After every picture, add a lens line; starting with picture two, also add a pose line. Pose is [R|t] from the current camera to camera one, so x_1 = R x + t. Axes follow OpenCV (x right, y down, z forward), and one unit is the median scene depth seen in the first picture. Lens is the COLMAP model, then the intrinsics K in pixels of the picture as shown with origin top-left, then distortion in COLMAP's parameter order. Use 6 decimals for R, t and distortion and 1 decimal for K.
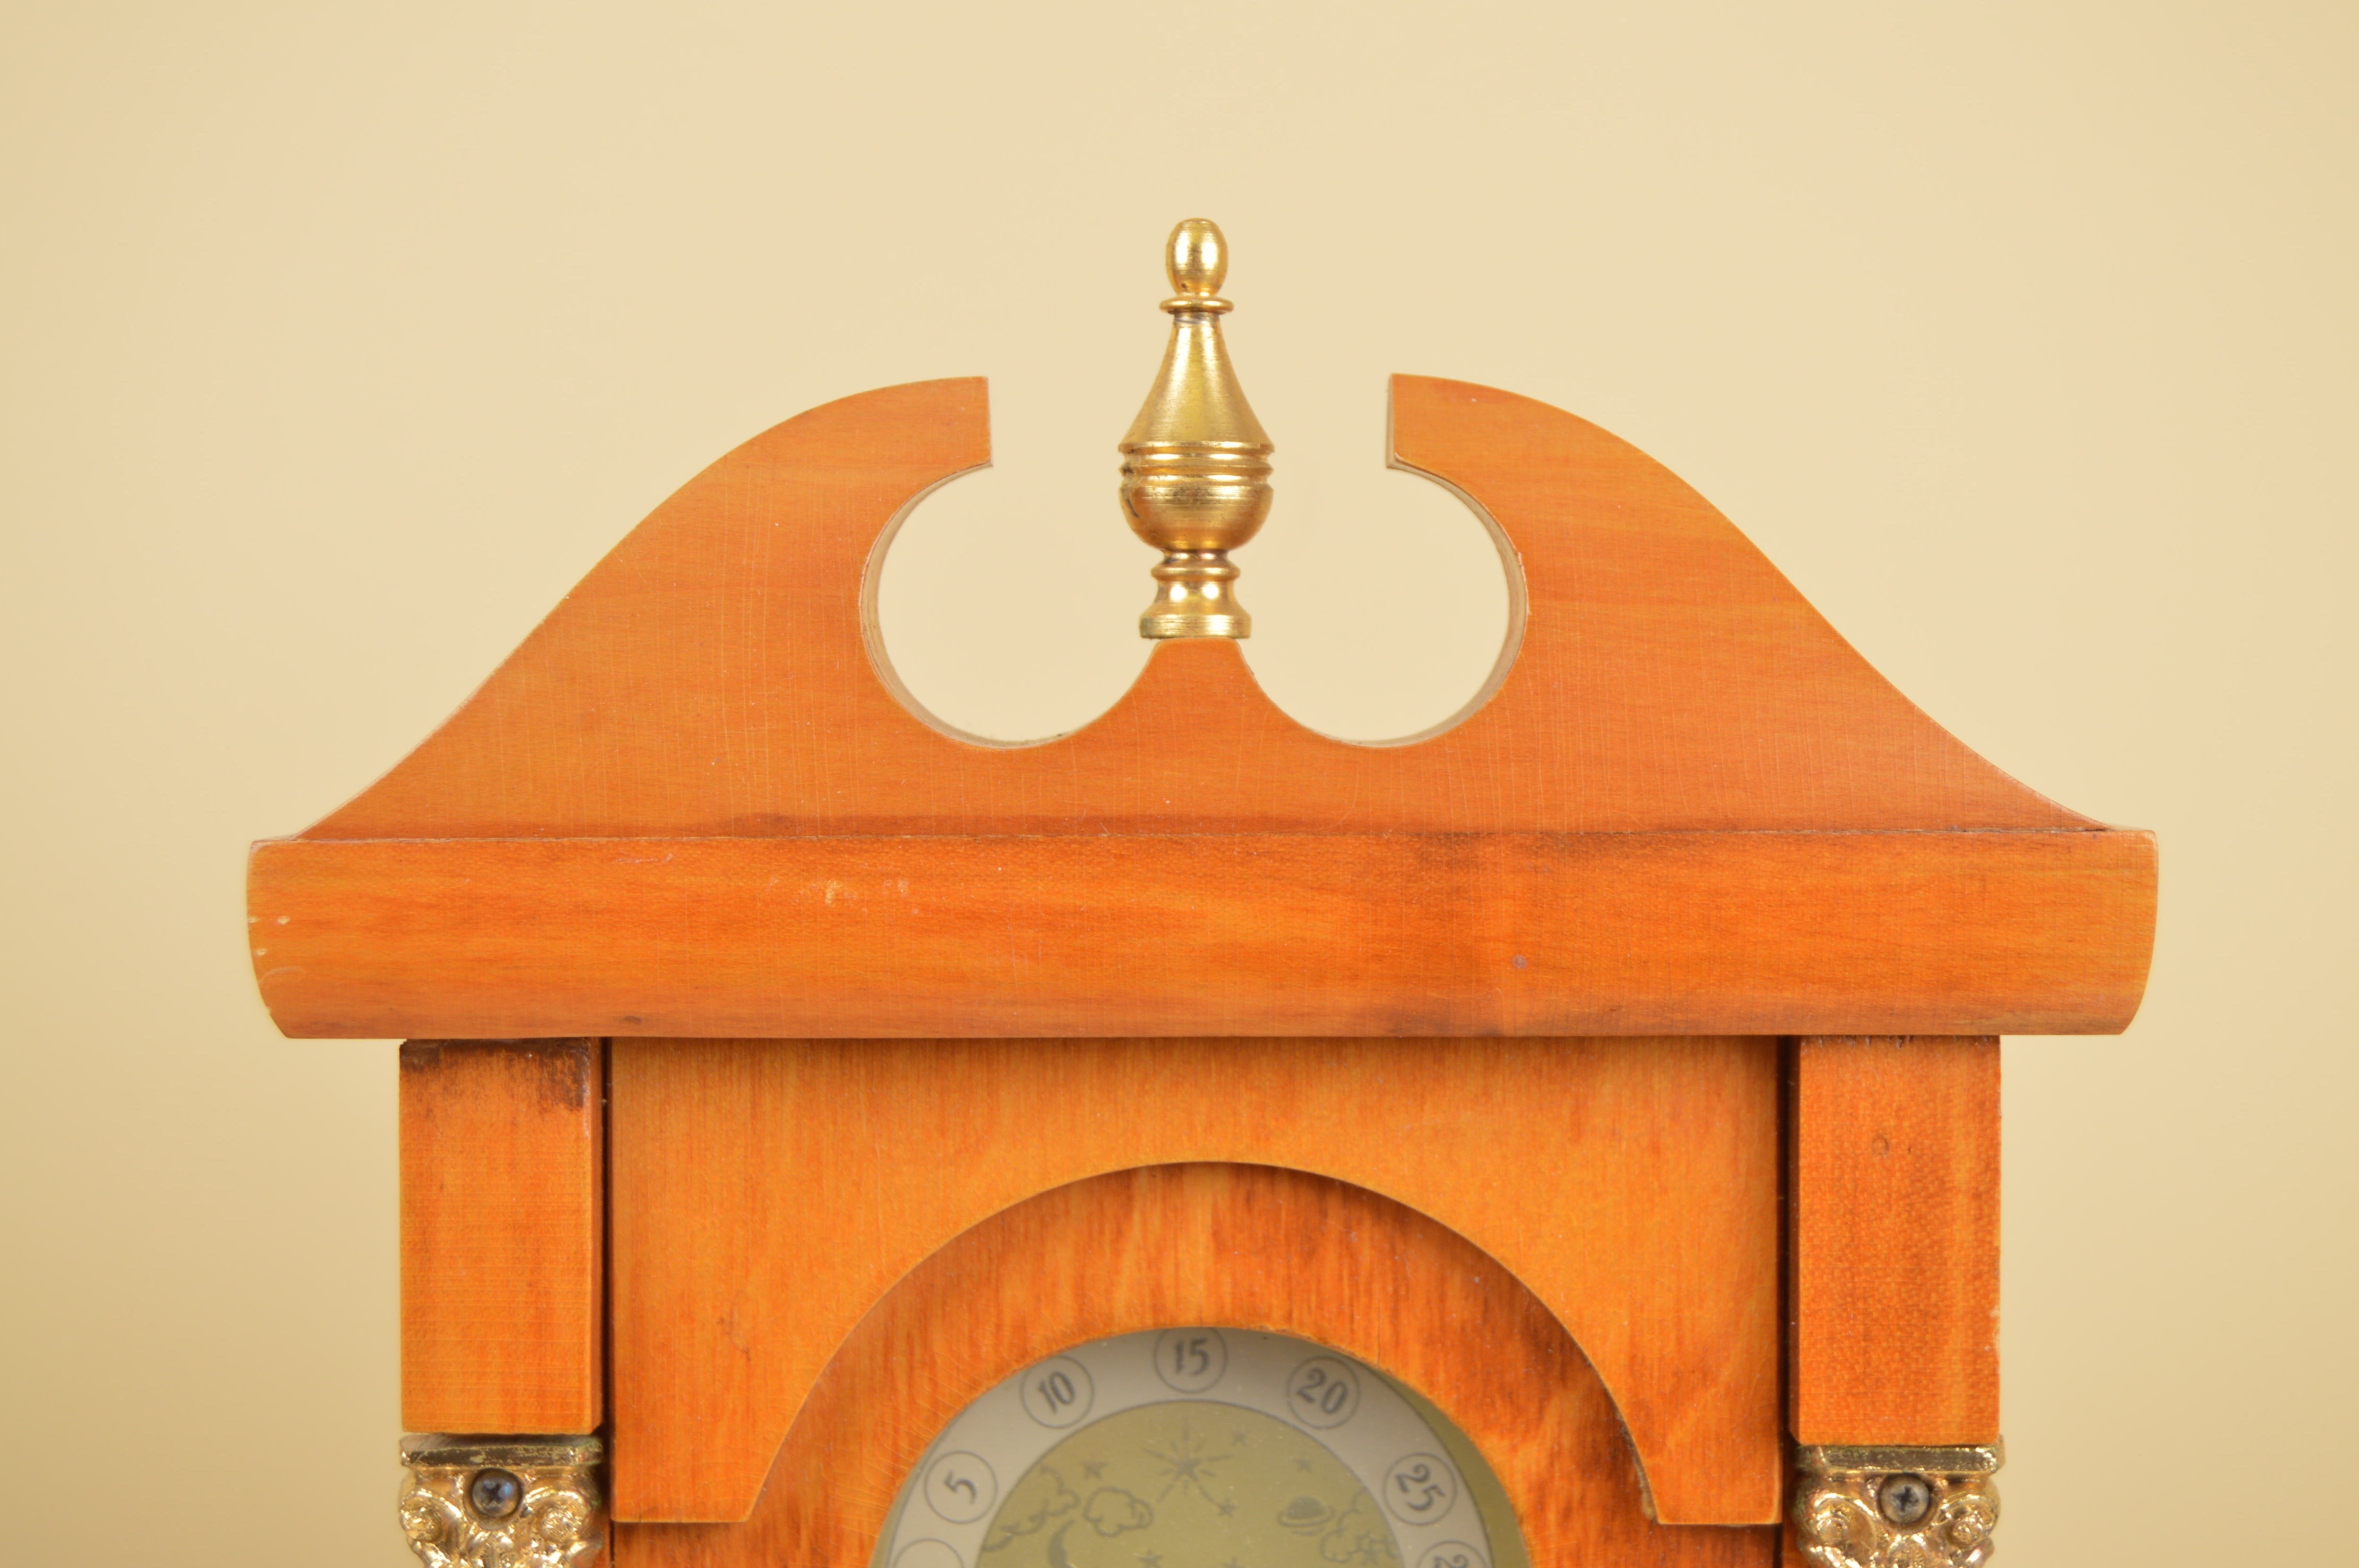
lens RADIAL K [[4161.1, 0, 1179.5], [0, 4161.1, 784.0], [0, 0, 1]] dist [-0.024281, 0.050983]
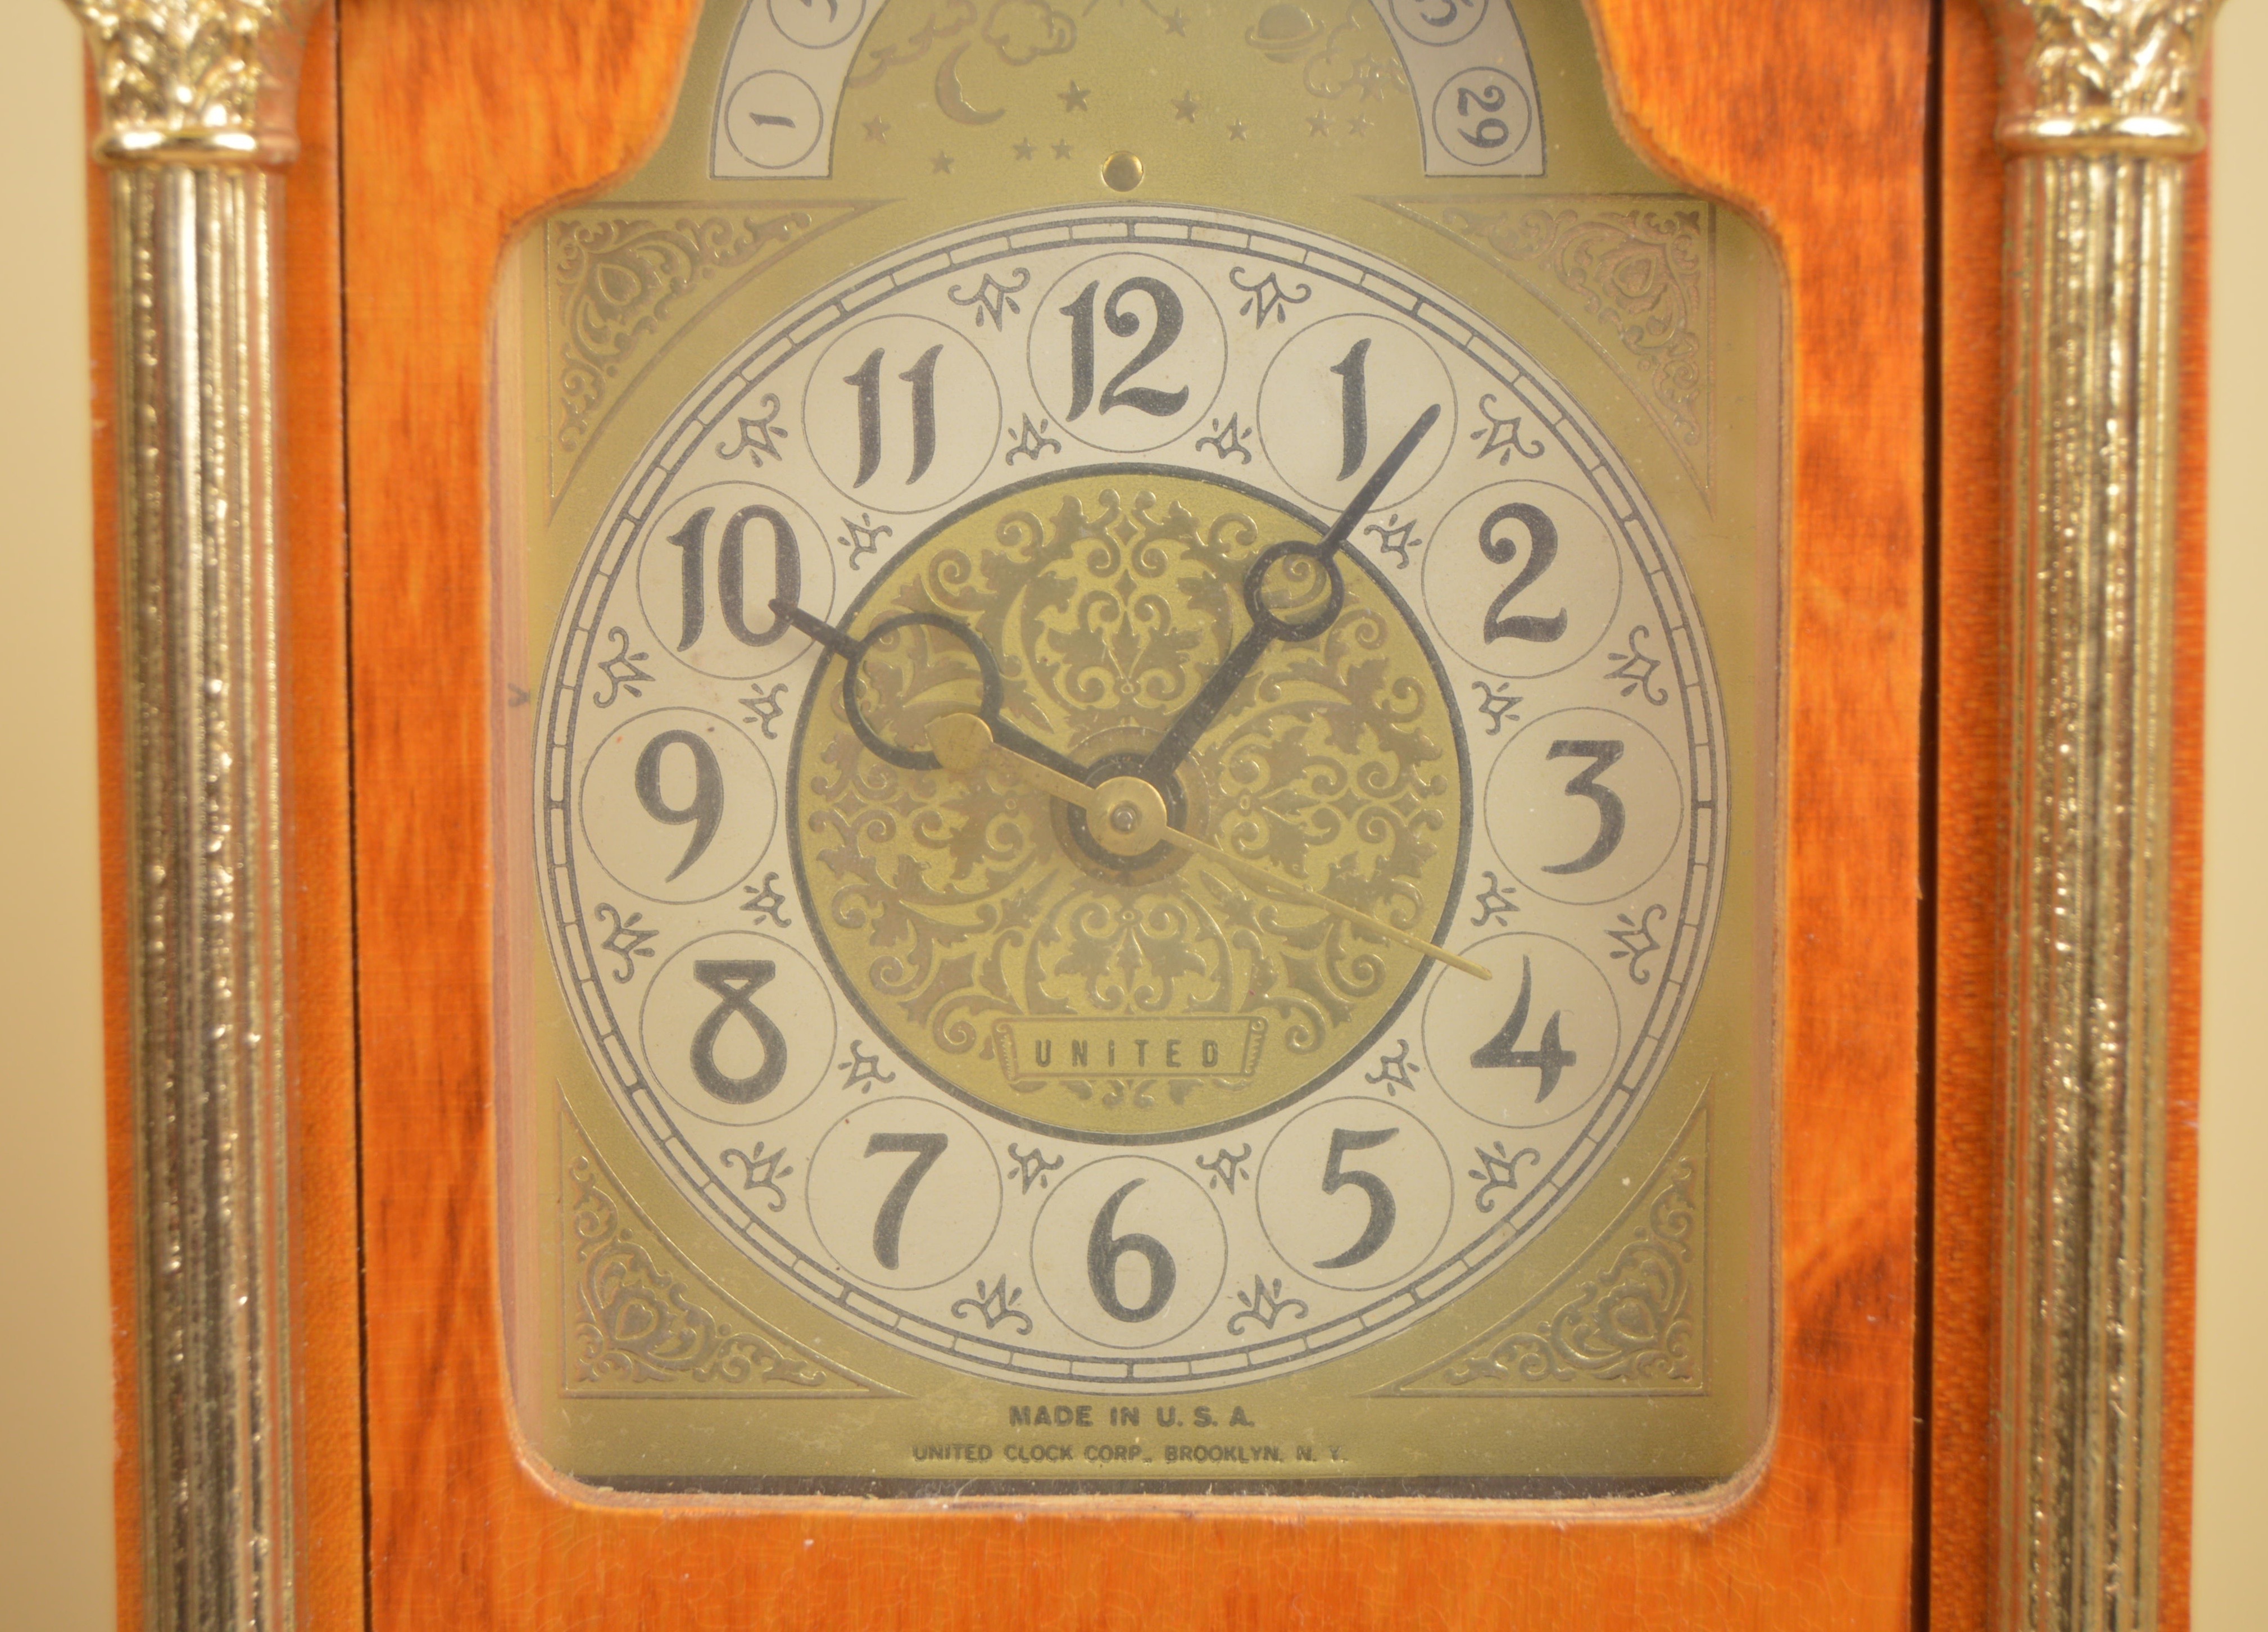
lens RADIAL K [[4481.9, 0, 1049.1], [0, 4481.9, 817.5], [0, 0, 1]] dist [-0.010021, -0.123812]
pose [[0.999964, -0.004145, -0.007438, -0.006364], [0.004527, 0.998632, 0.052092, 0.292075], [0.007212, -0.052124, 0.998615, 0.212553]]
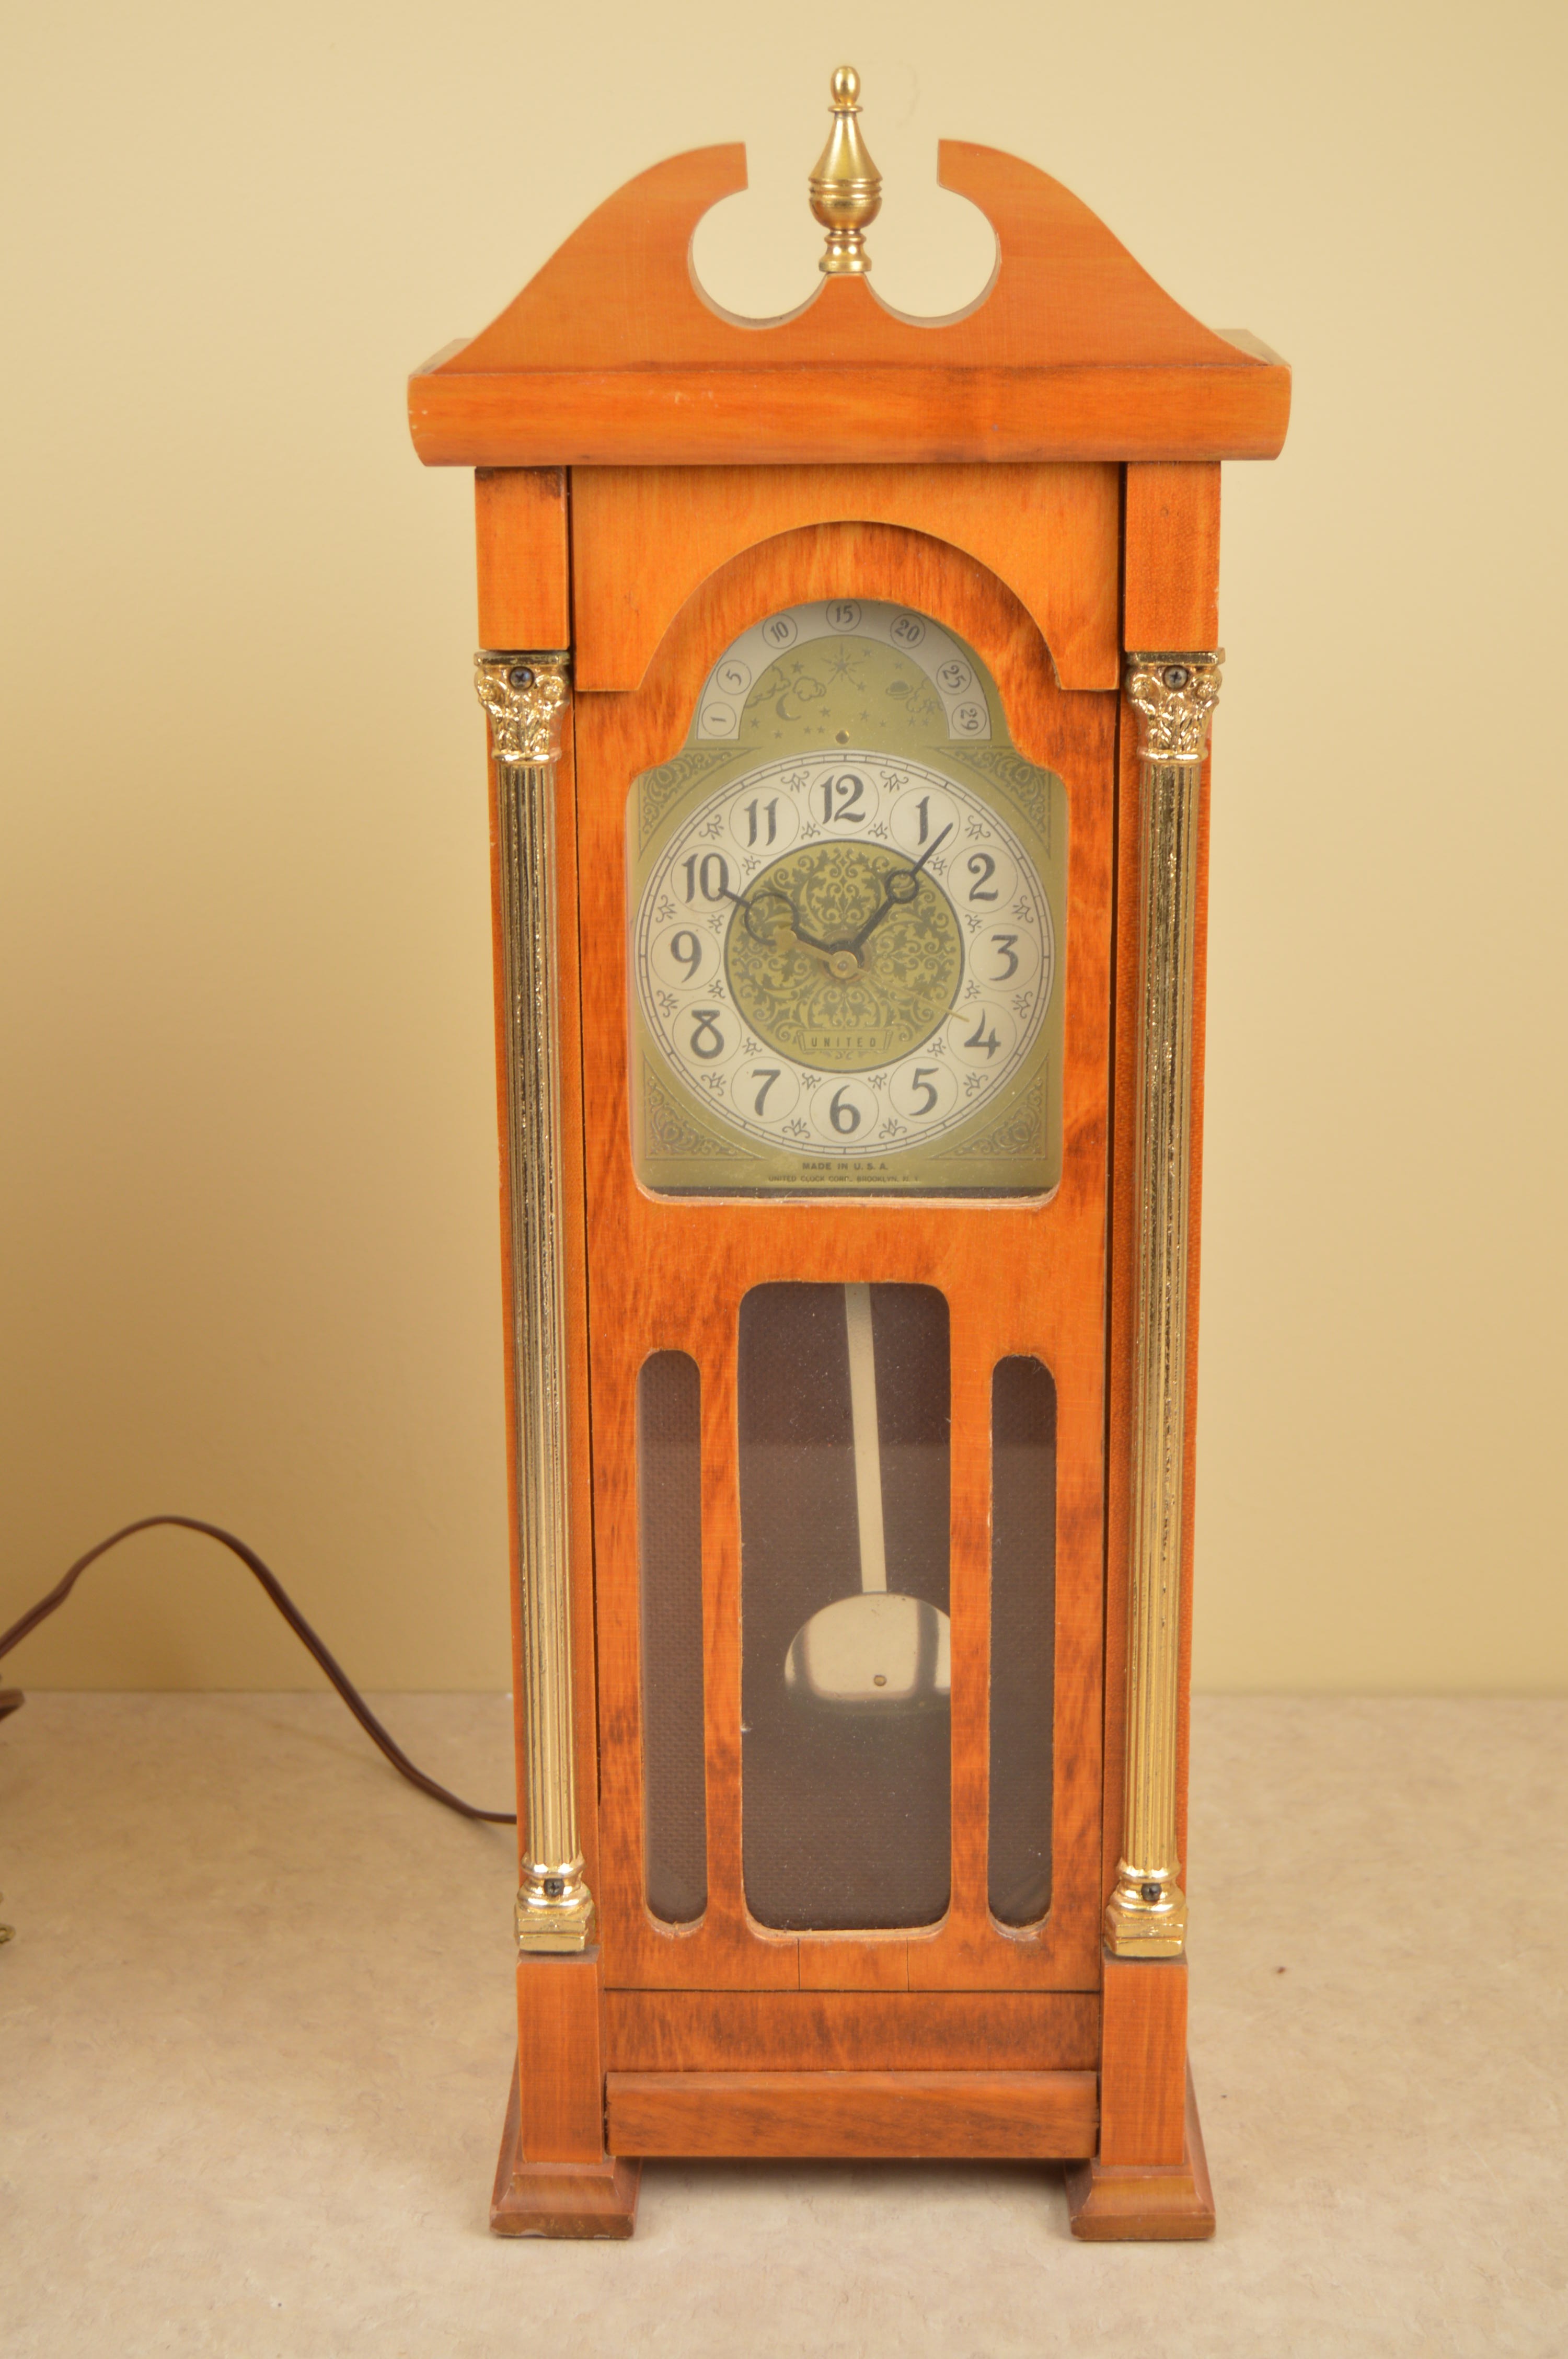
lens RADIAL K [[4161.0, 0, 784.0], [0, 4161.0, 1179.5], [0, 0, 1]] dist [-0.024281, 0.050983]
pose [[0.999924, -0.003462, -0.011799, -0.003982], [0.006354, 0.966995, 0.254716, -0.126941], [0.010528, -0.254771, 0.966944, -1.156455]]
